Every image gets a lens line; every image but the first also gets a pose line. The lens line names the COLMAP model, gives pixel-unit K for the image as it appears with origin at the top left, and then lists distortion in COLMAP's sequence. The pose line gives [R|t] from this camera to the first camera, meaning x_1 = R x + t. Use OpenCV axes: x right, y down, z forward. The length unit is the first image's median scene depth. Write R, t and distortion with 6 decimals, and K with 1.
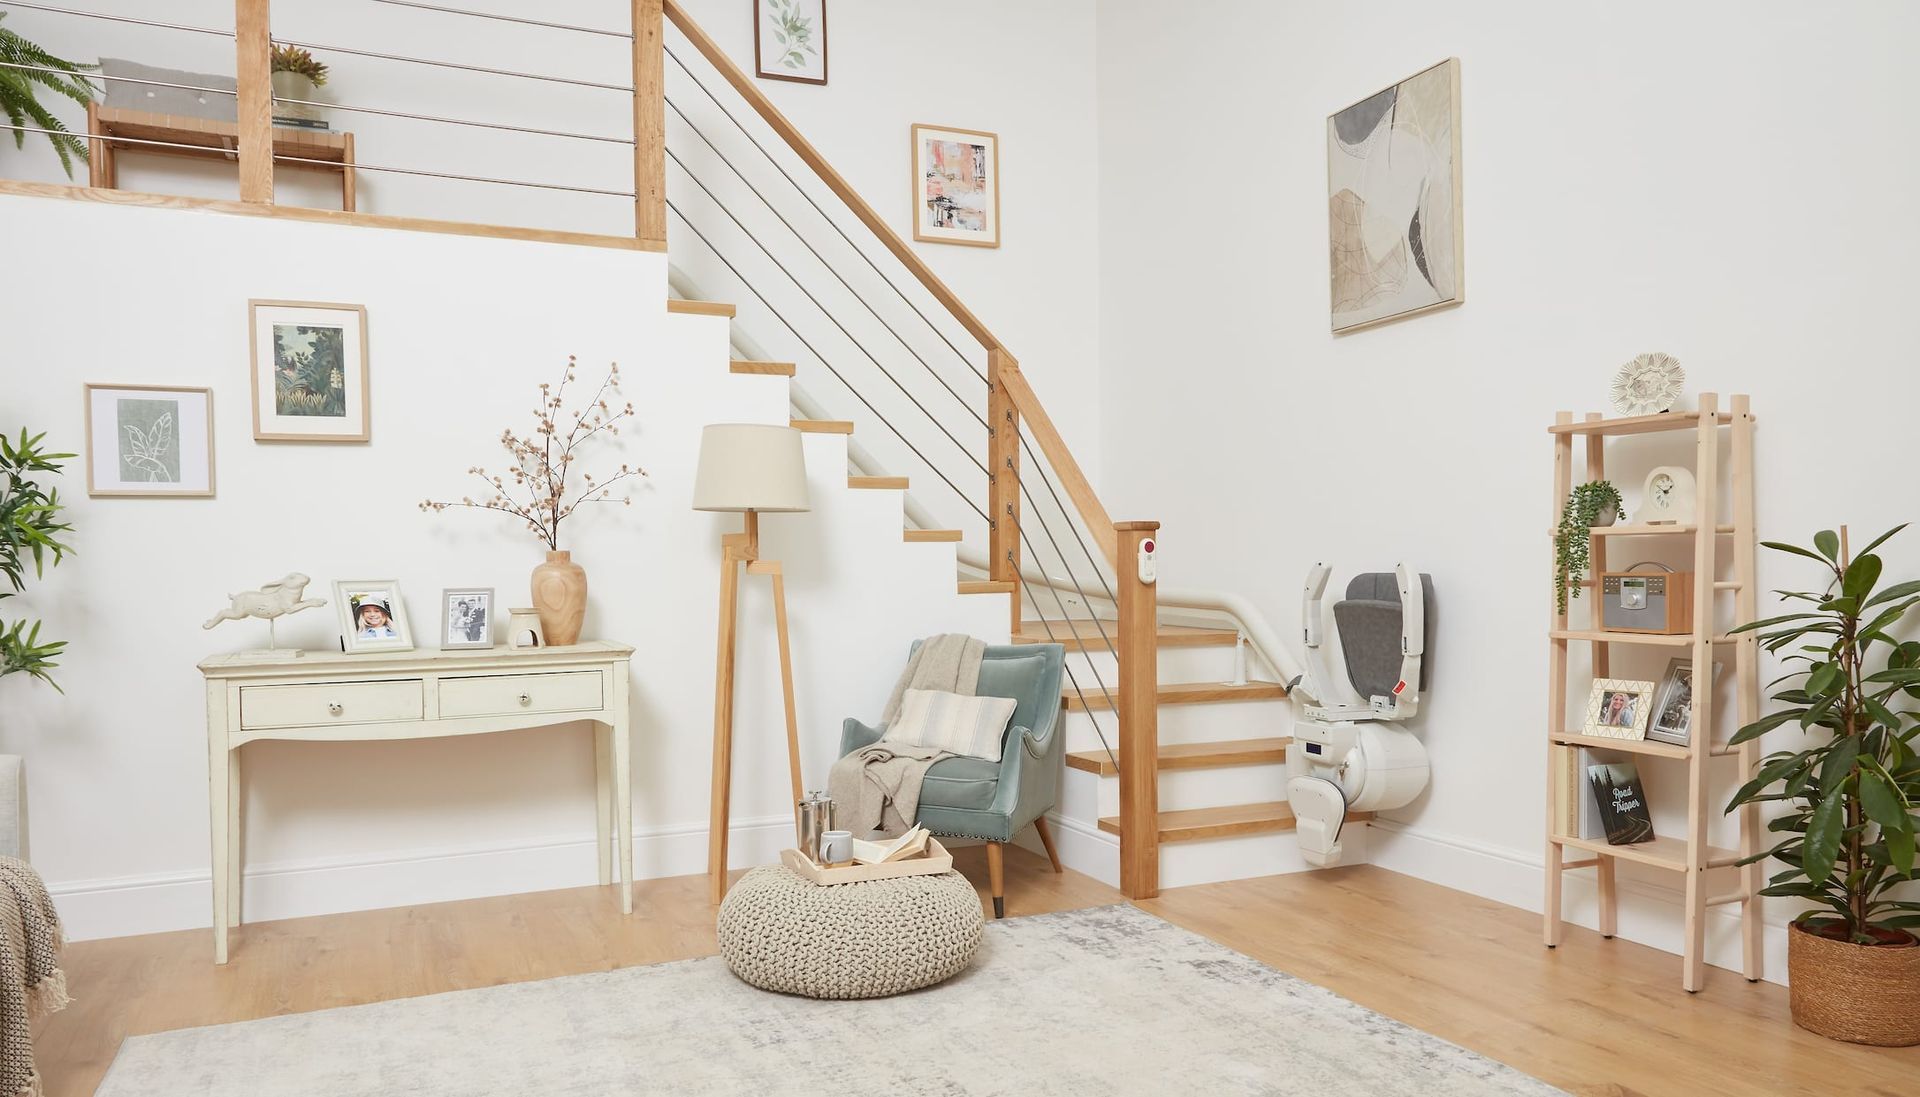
lens RADIAL K [[1292.4, 0, 960.0], [0, 1292.4, 548.5], [0, 0, 1]] dist [0.003952, -0.001586]
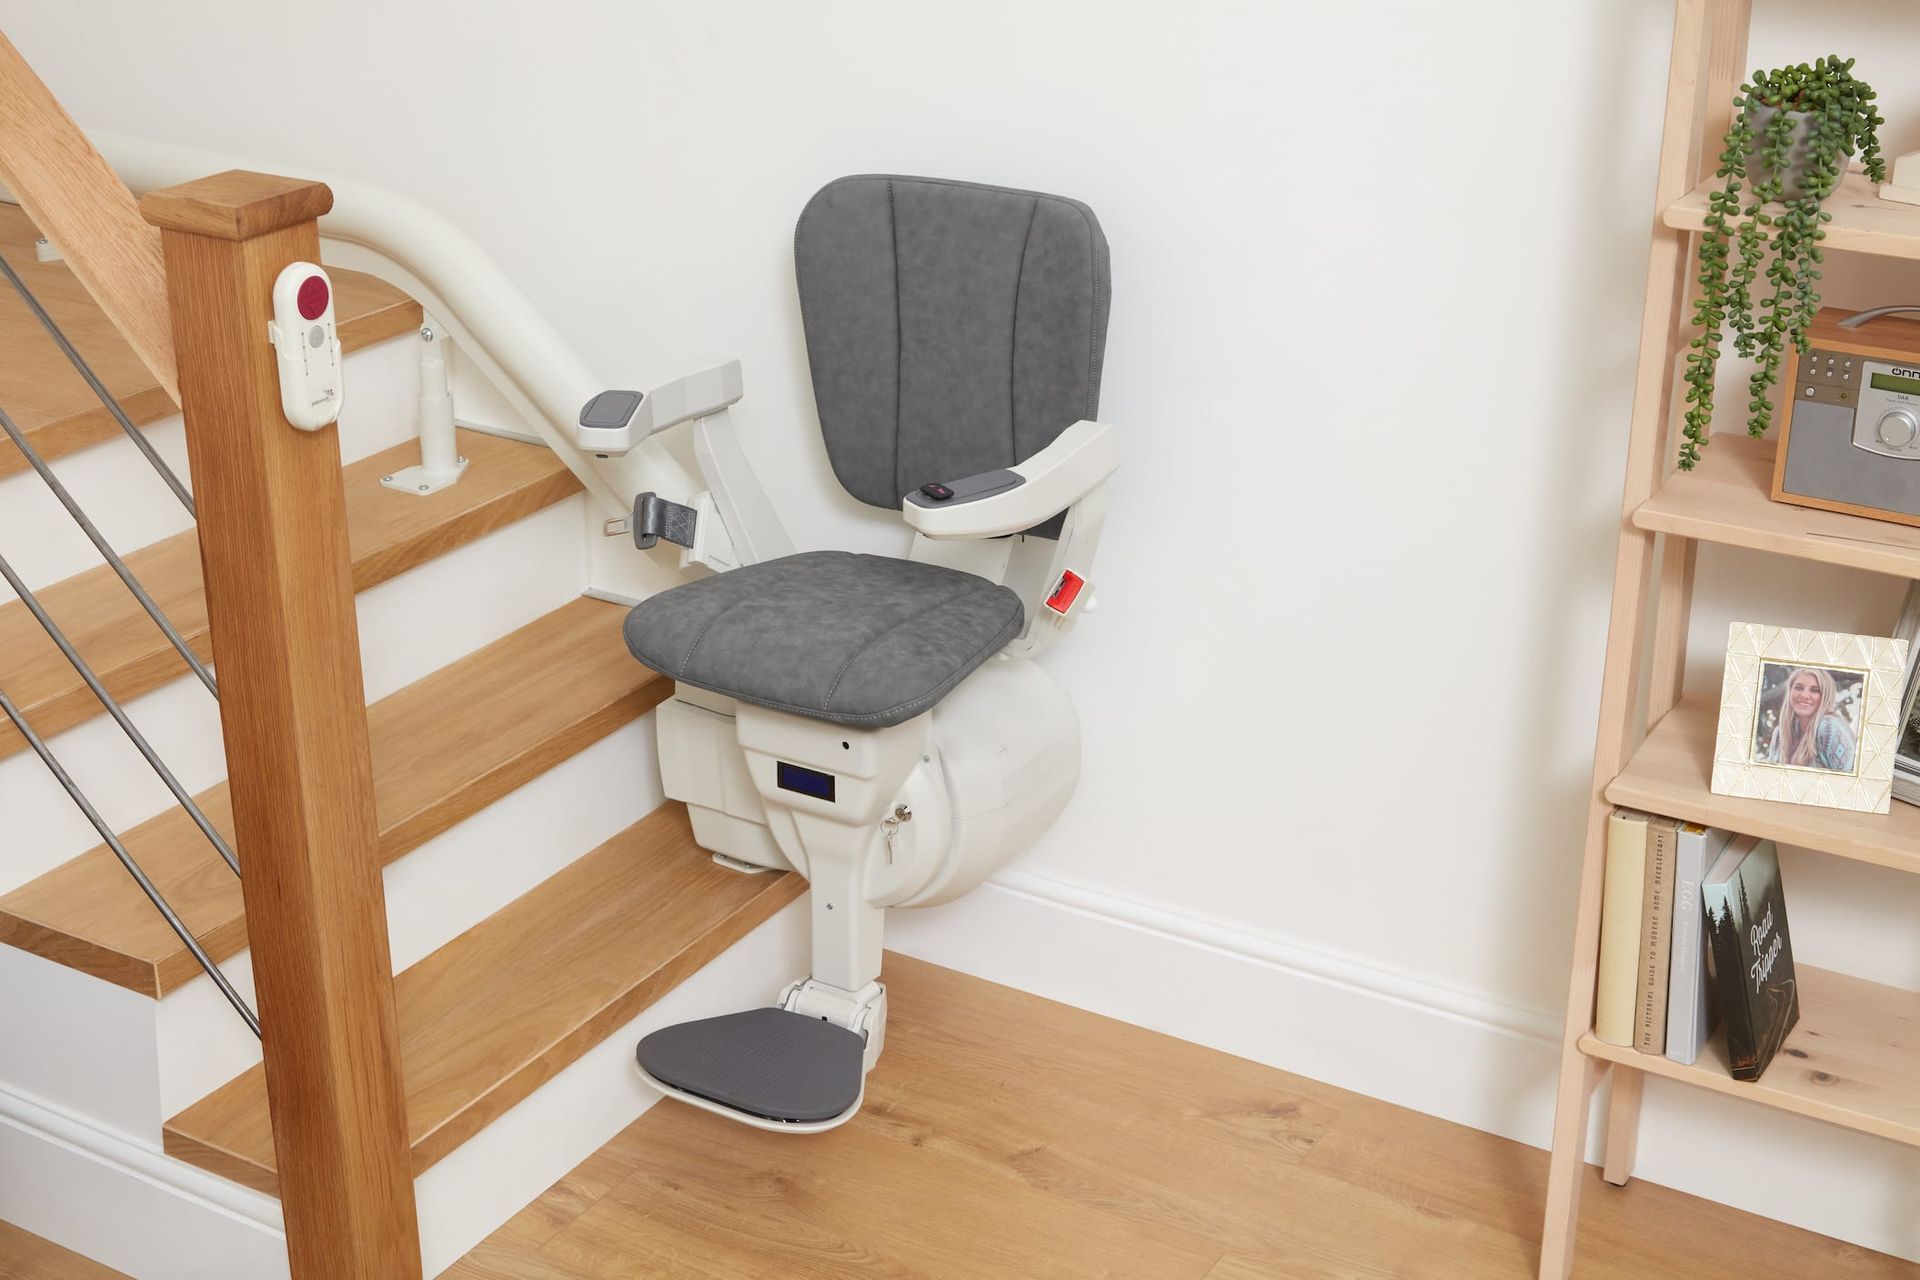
lens RADIAL K [[2643.5, 0, 892.9], [0, 2643.5, 646.7], [0, 0, 1]] dist [0.011700, 0.070548]
pose [[0.828372, -0.225800, 0.512654, -0.044822], [0.007970, 0.919820, 0.392260, -0.143902], [-0.560121, -0.320851, 0.763753, 0.507697]]
